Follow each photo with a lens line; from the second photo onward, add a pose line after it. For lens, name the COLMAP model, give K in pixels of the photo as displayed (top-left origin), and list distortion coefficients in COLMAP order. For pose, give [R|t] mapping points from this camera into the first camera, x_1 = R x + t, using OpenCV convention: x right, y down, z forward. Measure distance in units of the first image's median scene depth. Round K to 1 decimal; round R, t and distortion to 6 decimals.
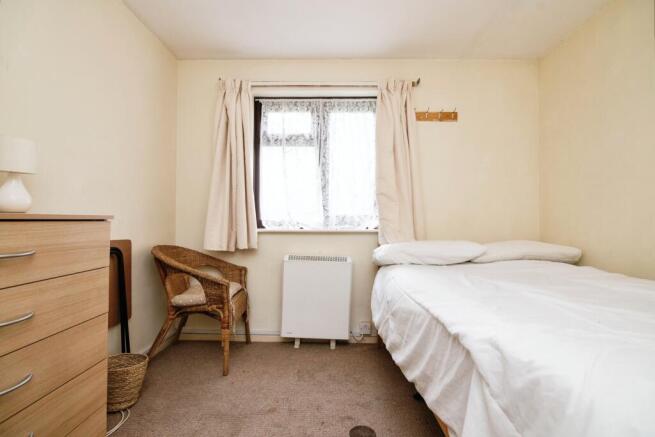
lens RADIAL K [[309.6, 0, 326.0], [0, 309.6, 218.2], [0, 0, 1]] dist [-0.017484, 0.000521]
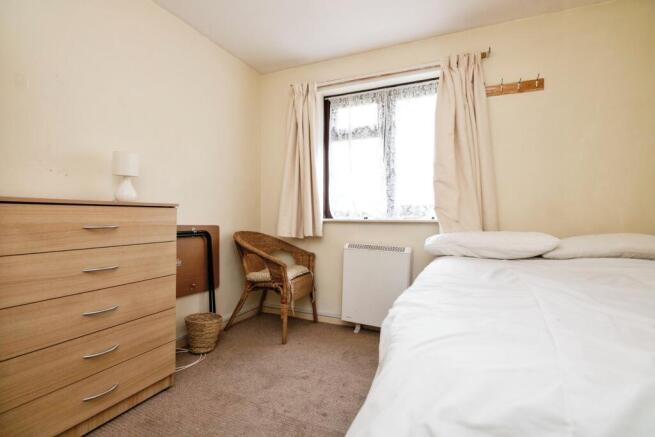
lens RADIAL K [[309.6, 0, 313.3], [0, 309.6, 215.4], [0, 0, 1]] dist [-0.017484, 0.000521]
pose [[0.914515, -0.000007, -0.404551, 0.199157], [0.003601, 0.999961, 0.008123, 0.016385], [0.404535, -0.008885, 0.914479, -0.007239]]
